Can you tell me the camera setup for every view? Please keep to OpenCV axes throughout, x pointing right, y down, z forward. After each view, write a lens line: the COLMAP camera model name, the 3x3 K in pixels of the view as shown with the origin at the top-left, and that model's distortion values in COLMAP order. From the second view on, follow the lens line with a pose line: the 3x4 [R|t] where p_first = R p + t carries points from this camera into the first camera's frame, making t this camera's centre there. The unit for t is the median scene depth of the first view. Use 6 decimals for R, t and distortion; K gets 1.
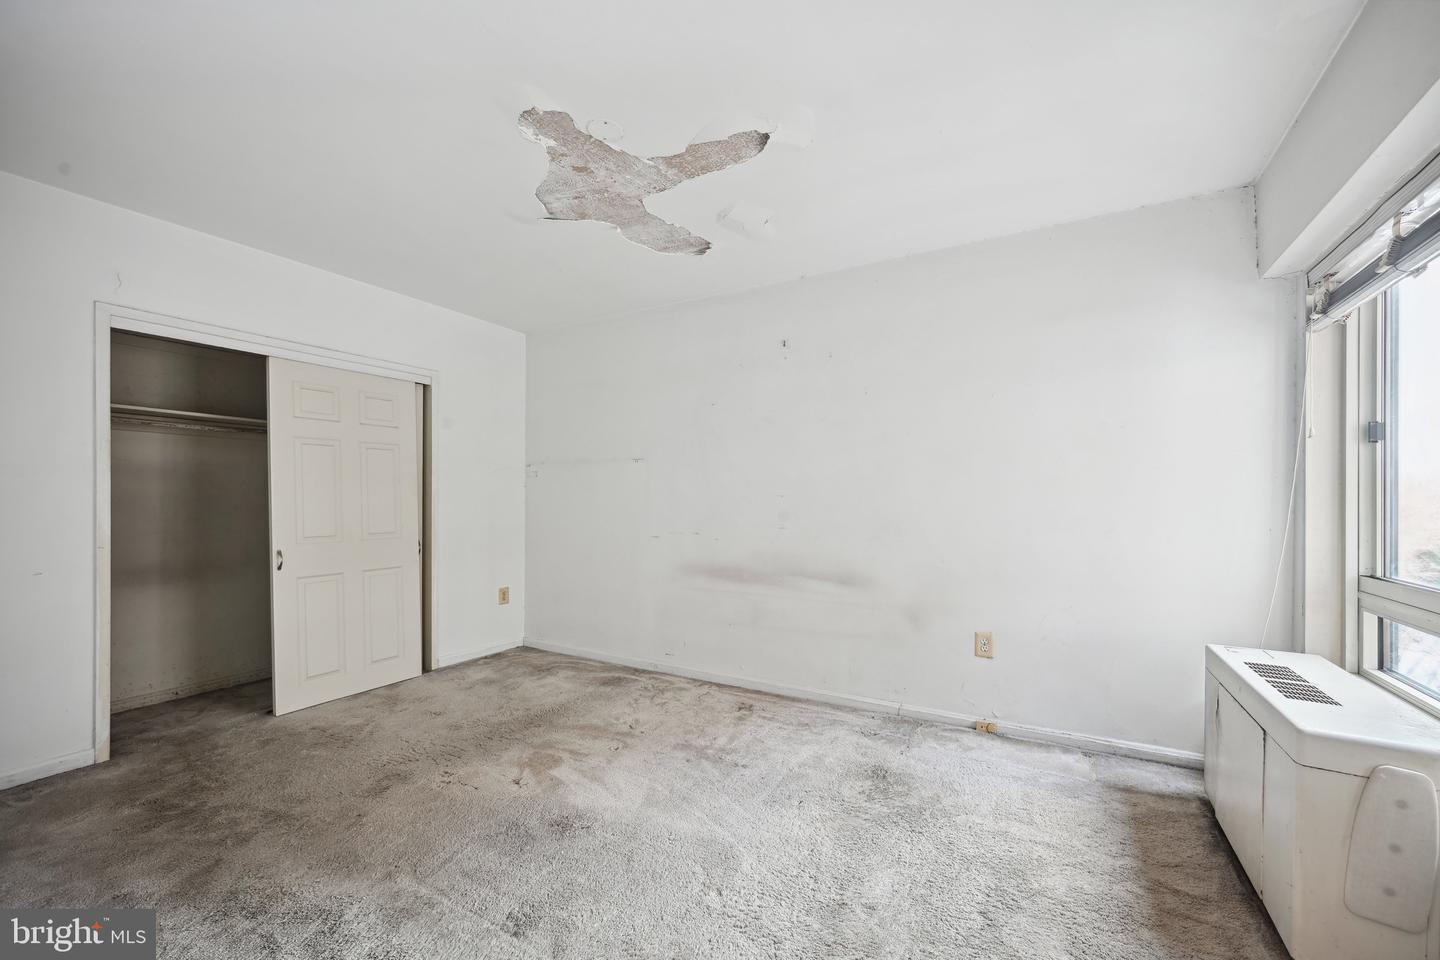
lens RADIAL K [[567.5, 0, 733.2], [0, 567.5, 499.3], [0, 0, 1]] dist [0.000505, 0.000041]
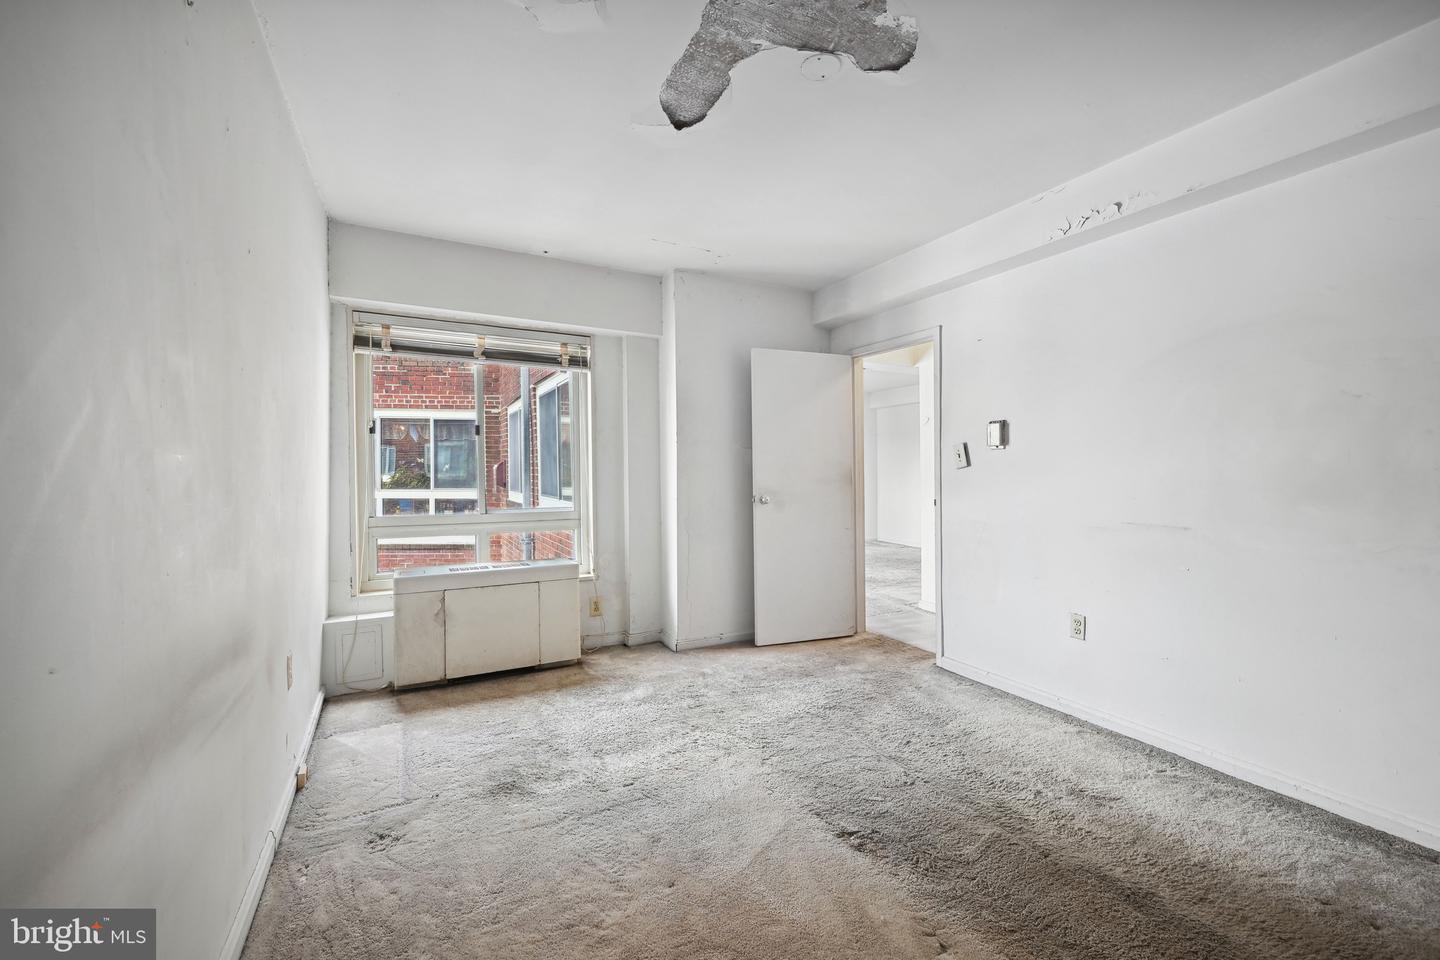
lens RADIAL K [[571.0, 0, 723.4], [0, 571.0, 472.8], [0, 0, 1]] dist [-0.000551, -0.000138]
pose [[-0.830820, -0.002948, 0.556533, -0.435517], [0.000356, 0.999983, 0.005828, 0.000404], [-0.556540, 0.005040, -0.830805, 1.333115]]
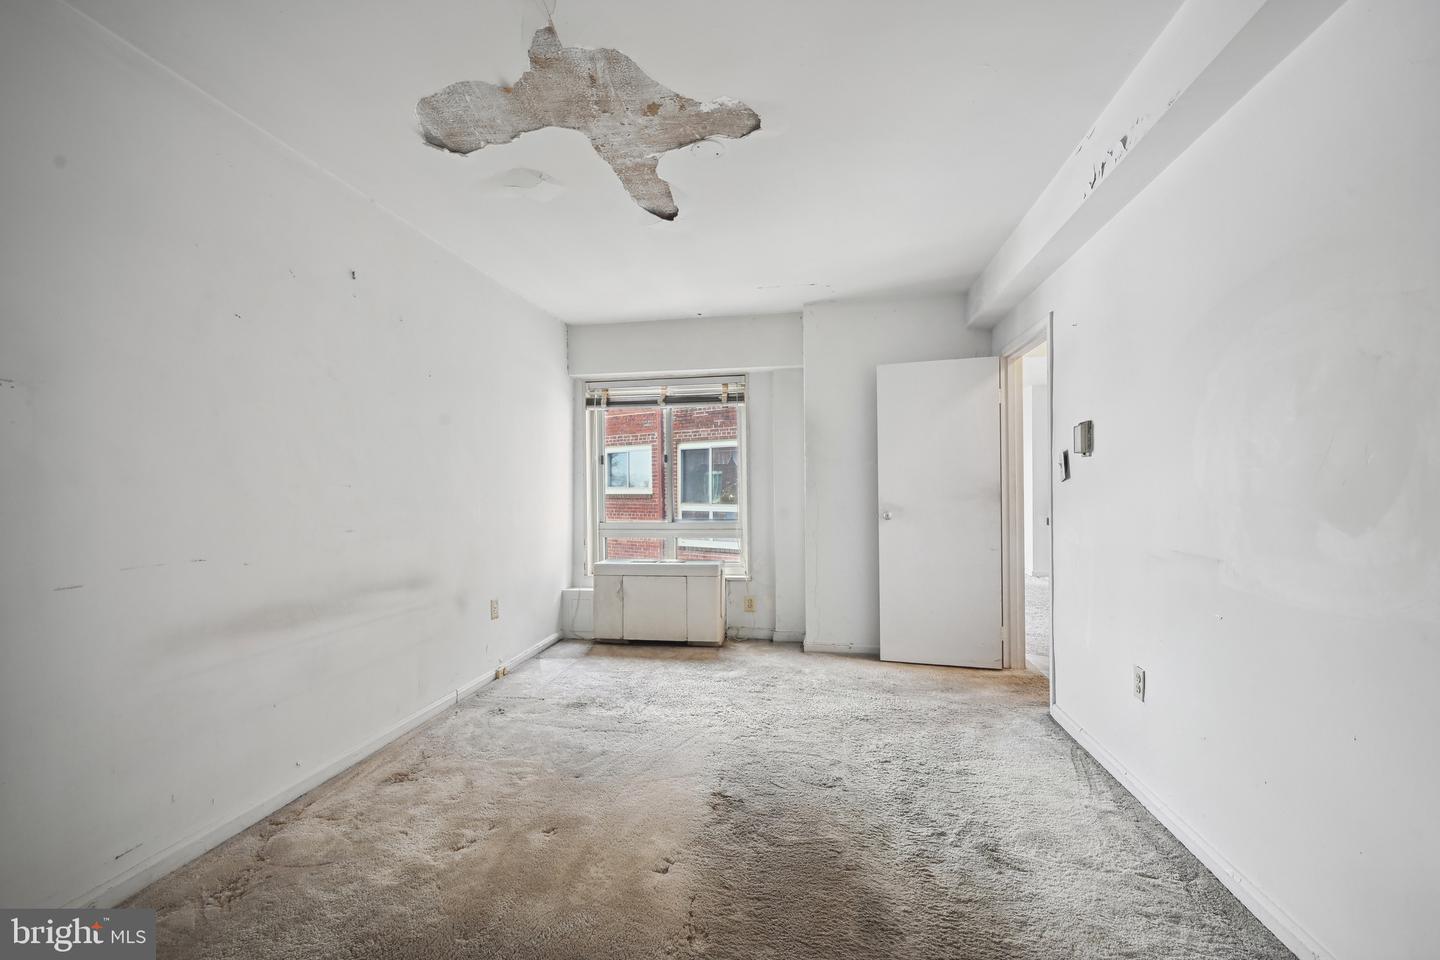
lens RADIAL K [[568.5, 0, 723.3], [0, 568.5, 490.1], [0, 0, 1]] dist [0.000464, 0.000039]
pose [[-0.328348, 0.003202, 0.944552, -0.911728], [0.013281, 0.999911, 0.001227, 0.005111], [-0.944464, 0.012947, -0.328361, 0.962279]]
